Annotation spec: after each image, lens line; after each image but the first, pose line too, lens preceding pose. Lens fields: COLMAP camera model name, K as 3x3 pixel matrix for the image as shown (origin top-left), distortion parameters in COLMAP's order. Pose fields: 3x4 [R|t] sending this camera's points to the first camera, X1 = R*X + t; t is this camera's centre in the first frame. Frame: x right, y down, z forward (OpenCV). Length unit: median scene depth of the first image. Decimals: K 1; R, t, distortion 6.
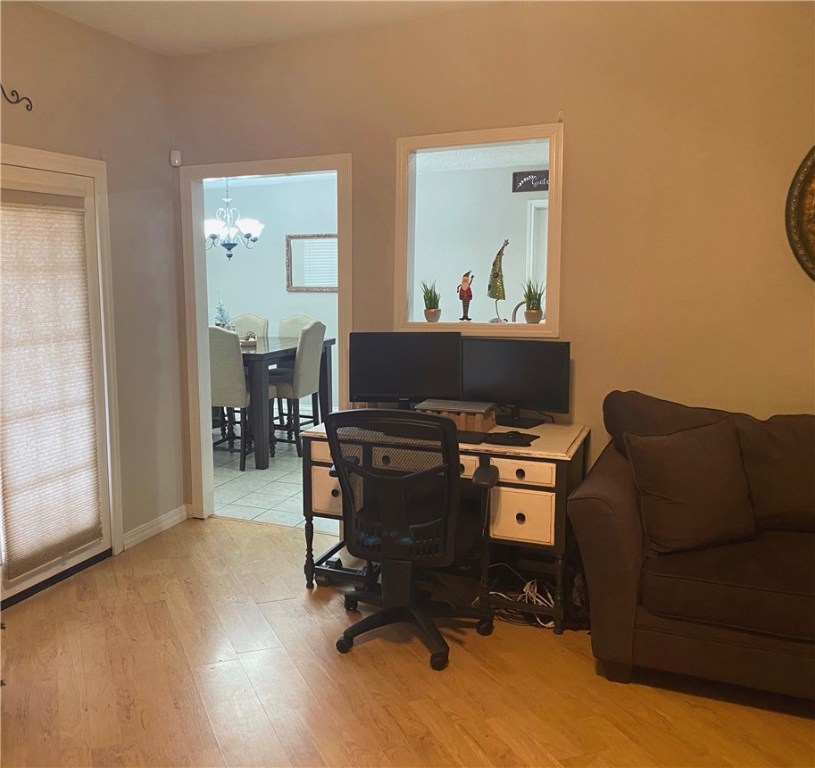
lens RADIAL K [[807.5, 0, 407.5], [0, 807.5, 384.0], [0, 0, 1]] dist [-0.007110, -0.004377]
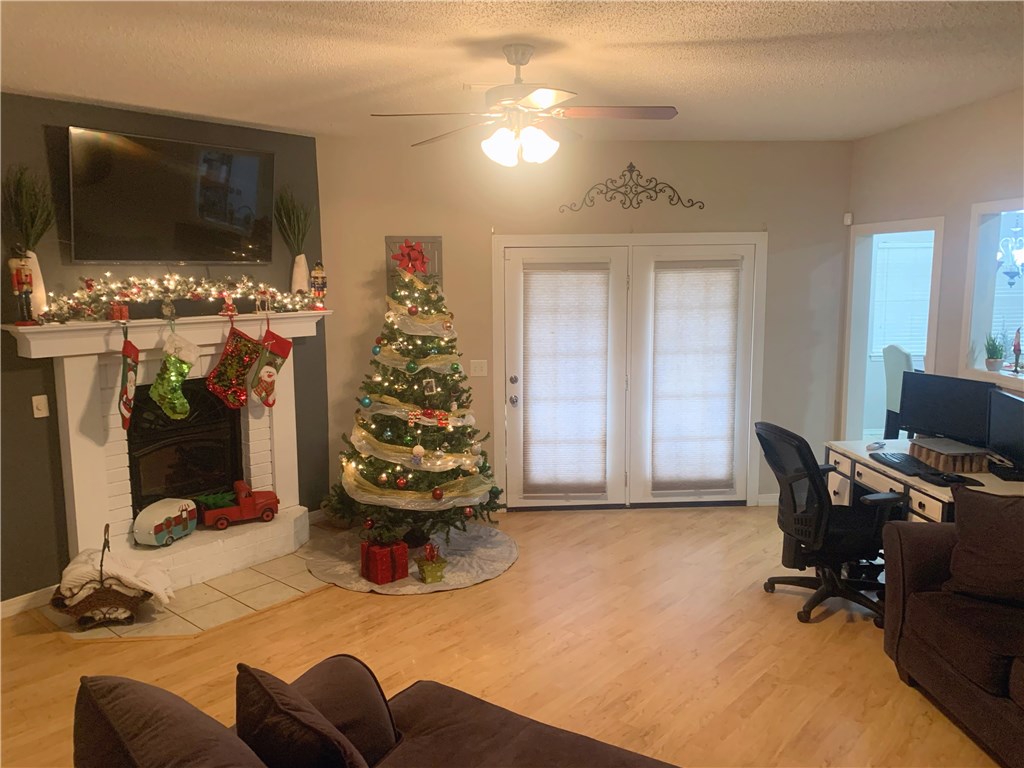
lens RADIAL K [[831.0, 0, 512.0], [0, 831.0, 384.0], [0, 0, 1]] dist [0.001084, 0.000012]
pose [[0.489722, 0.136530, -0.861123, 0.702844], [-0.127784, 0.988237, 0.084012, -0.073946], [0.862464, 0.068895, 0.501408, -0.112666]]
